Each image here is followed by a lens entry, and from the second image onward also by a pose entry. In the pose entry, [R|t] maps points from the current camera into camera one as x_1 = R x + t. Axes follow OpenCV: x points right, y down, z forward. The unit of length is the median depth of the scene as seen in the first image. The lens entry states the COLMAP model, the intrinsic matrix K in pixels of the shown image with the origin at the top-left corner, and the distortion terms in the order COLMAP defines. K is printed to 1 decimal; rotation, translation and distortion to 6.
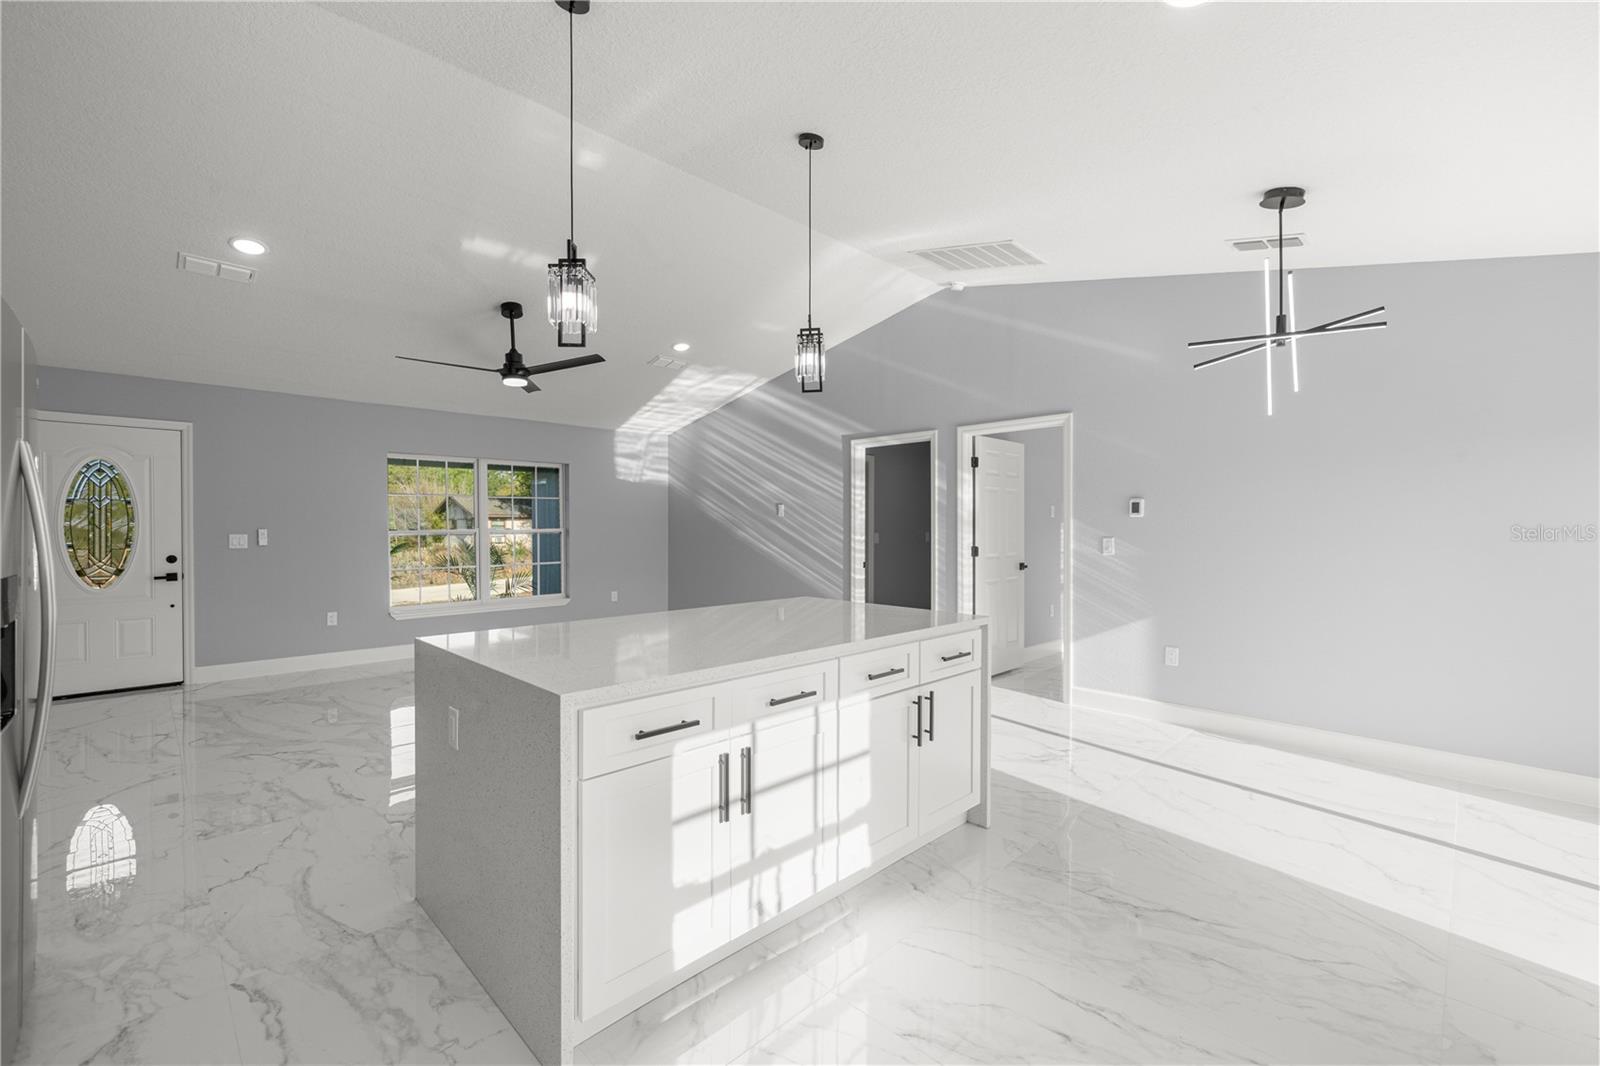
lens RADIAL K [[670.8, 0, 790.7], [0, 670.8, 531.7], [0, 0, 1]] dist [0.003839, 0.000096]
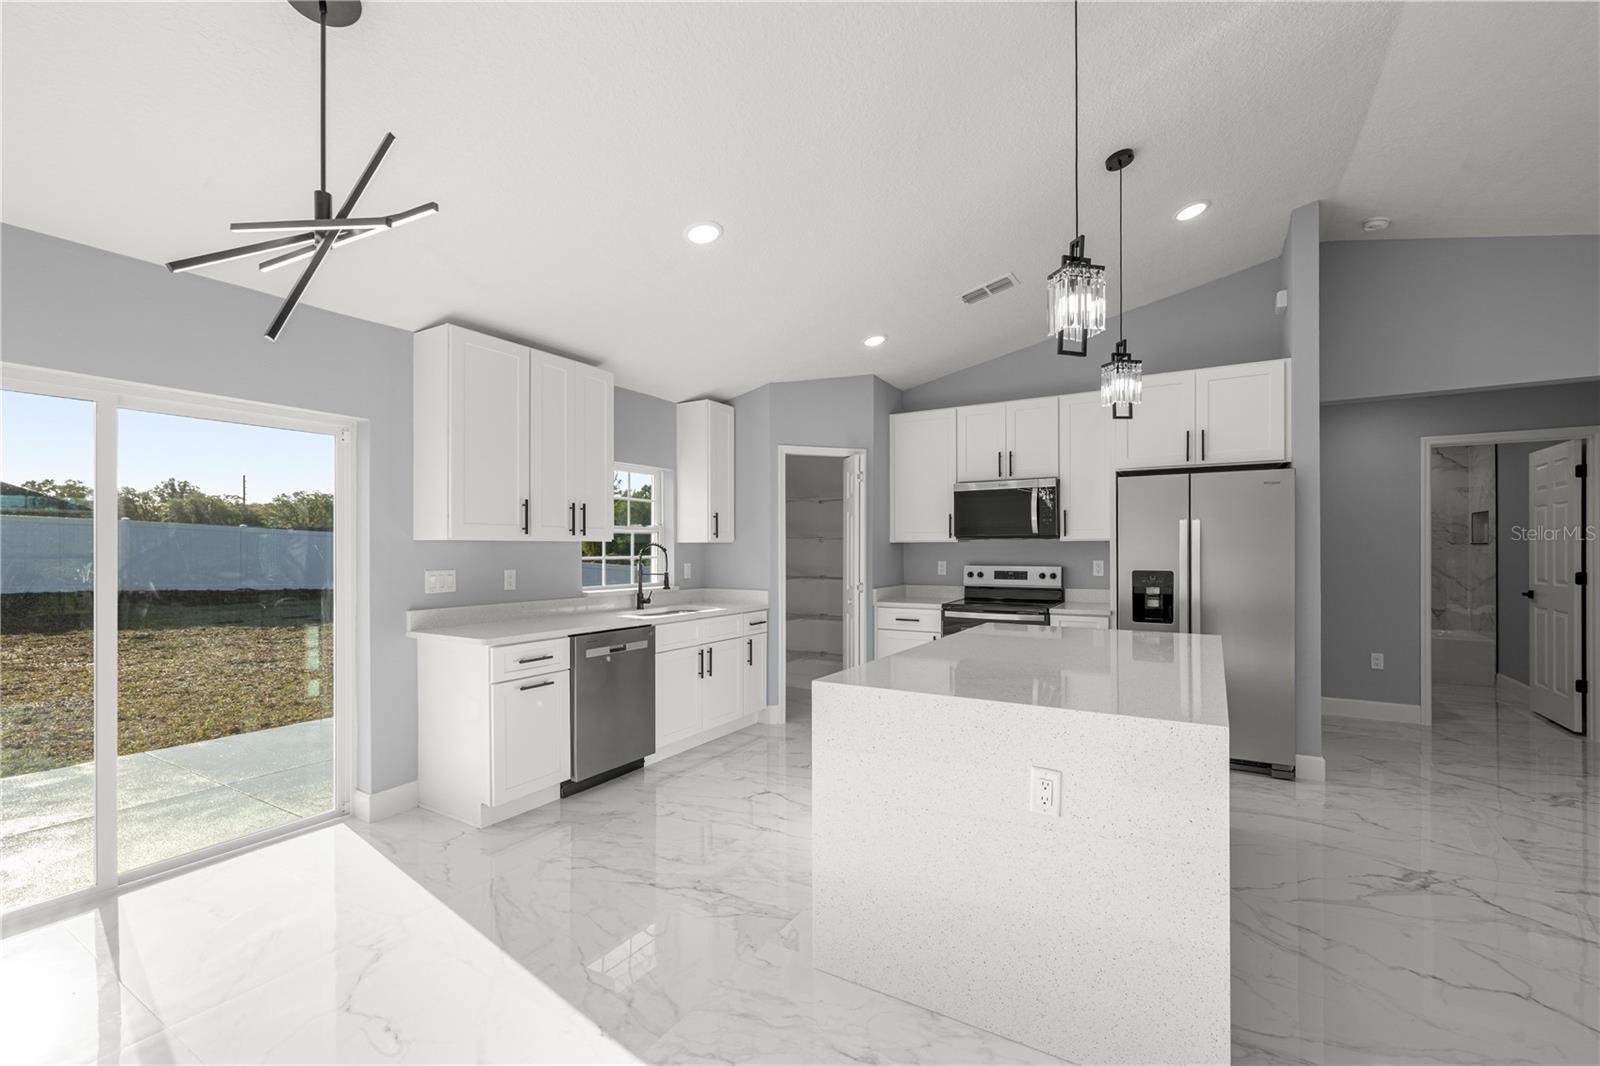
lens RADIAL K [[676.1, 0, 801.6], [0, 676.1, 550.5], [0, 0, 1]] dist [0.001765, 0.000046]
pose [[-0.968431, 0.003481, -0.249257, 0.251817], [0.001076, 0.999952, 0.009784, -0.011675], [0.249279, 0.009207, -0.968388, 0.873976]]
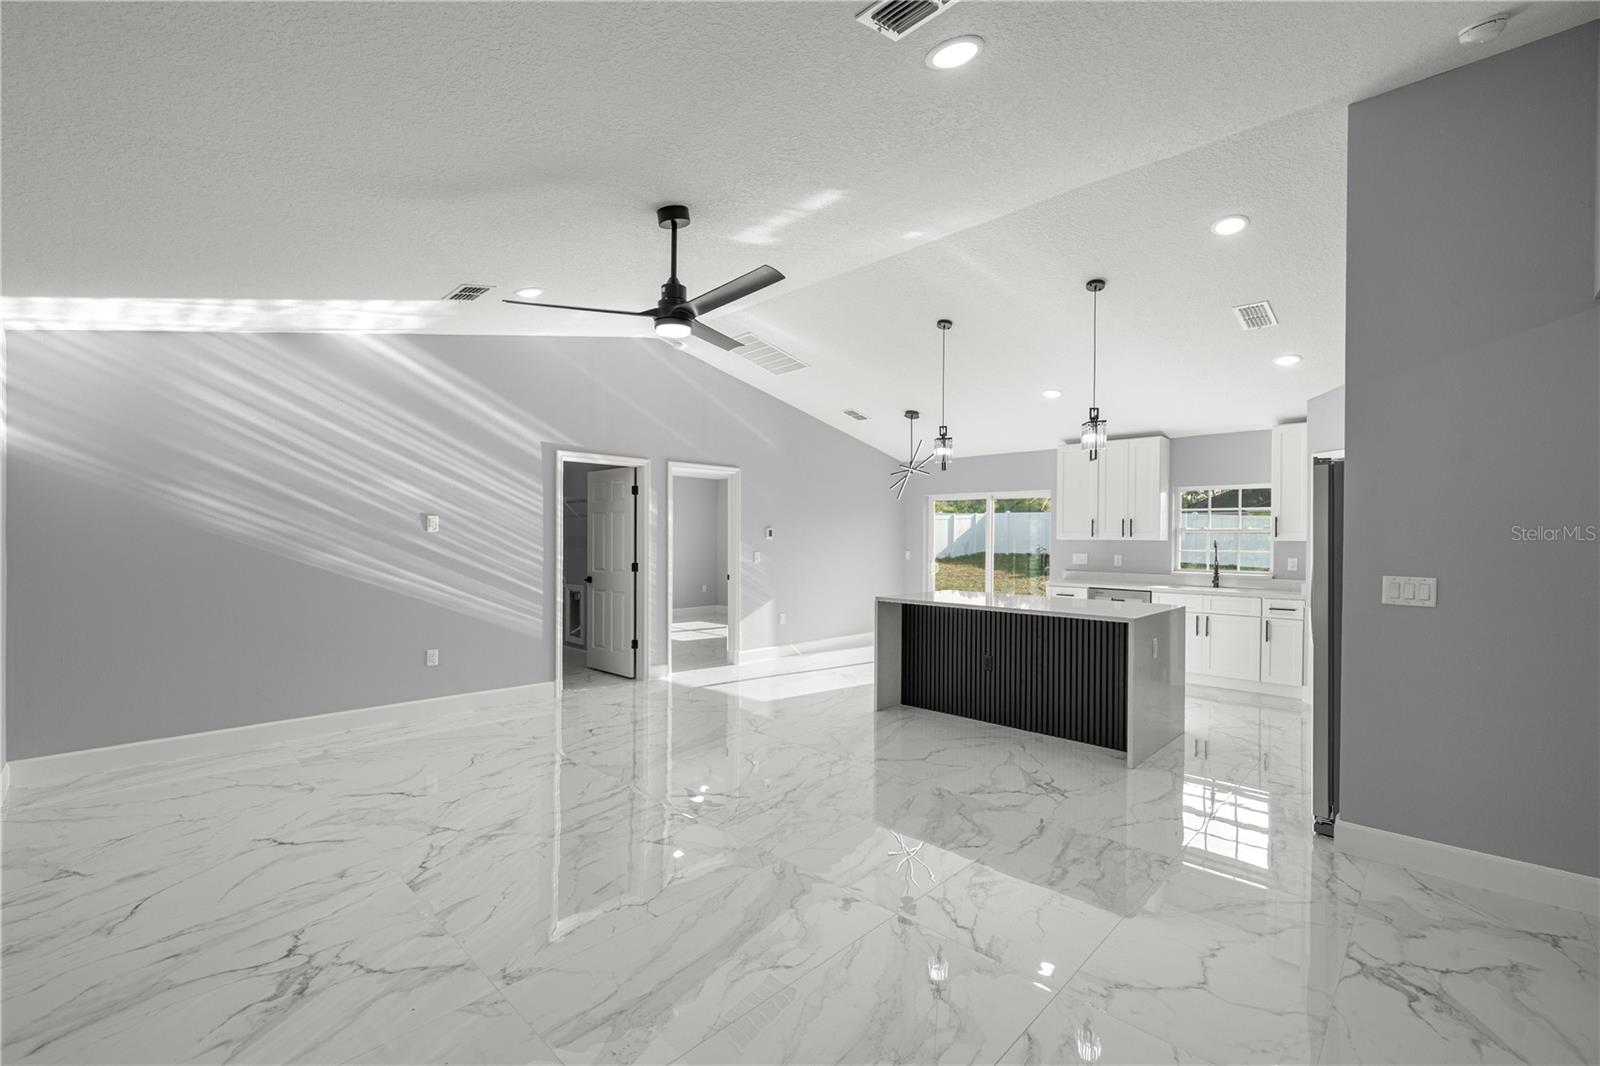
lens RADIAL K [[671.2, 0, 790.8], [0, 671.2, 553.3], [0, 0, 1]] dist [0.001518, 0.000194]
pose [[-0.023183, -0.023232, 0.999461, -0.928820], [0.001832, 0.999727, 0.023281, -0.020686], [-0.999730, 0.002371, -0.023134, 0.790997]]
